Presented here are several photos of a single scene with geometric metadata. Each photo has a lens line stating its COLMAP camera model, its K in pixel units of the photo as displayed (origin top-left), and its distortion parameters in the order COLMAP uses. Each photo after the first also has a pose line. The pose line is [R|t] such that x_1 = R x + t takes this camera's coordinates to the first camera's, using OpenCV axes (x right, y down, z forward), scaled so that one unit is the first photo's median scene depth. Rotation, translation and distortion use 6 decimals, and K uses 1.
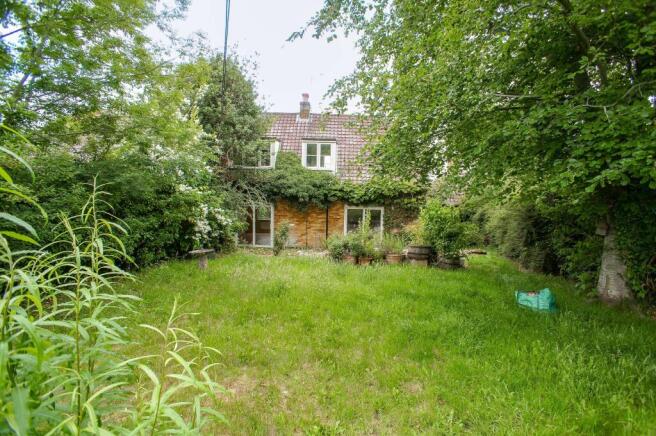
lens RADIAL K [[342.3, 0, 328.4], [0, 342.3, 215.3], [0, 0, 1]] dist [-0.029715, -0.000408]
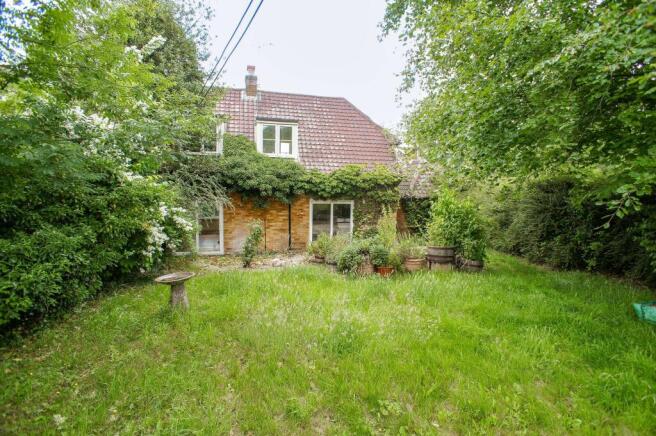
lens RADIAL K [[342.3, 0, 330.4], [0, 342.3, 219.5], [0, 0, 1]] dist [-0.029715, -0.000408]
pose [[0.964523, -0.032398, 0.262002, -0.135970], [0.024169, 0.999110, 0.034570, -0.008025], [-0.262889, -0.027012, 0.964448, 0.170802]]
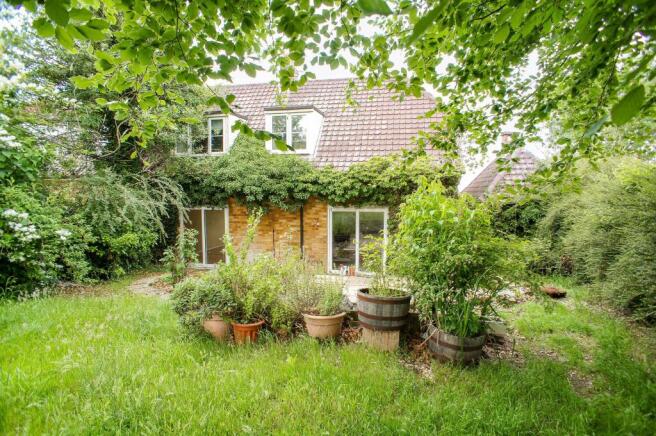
lens RADIAL K [[342.3, 0, 329.3], [0, 342.3, 218.0], [0, 0, 1]] dist [-0.029715, -0.000408]
pose [[0.983262, -0.009902, -0.181927, 0.179347], [0.008213, 0.999916, -0.010033, 0.000349], [0.182011, 0.008371, 0.983261, 0.376789]]
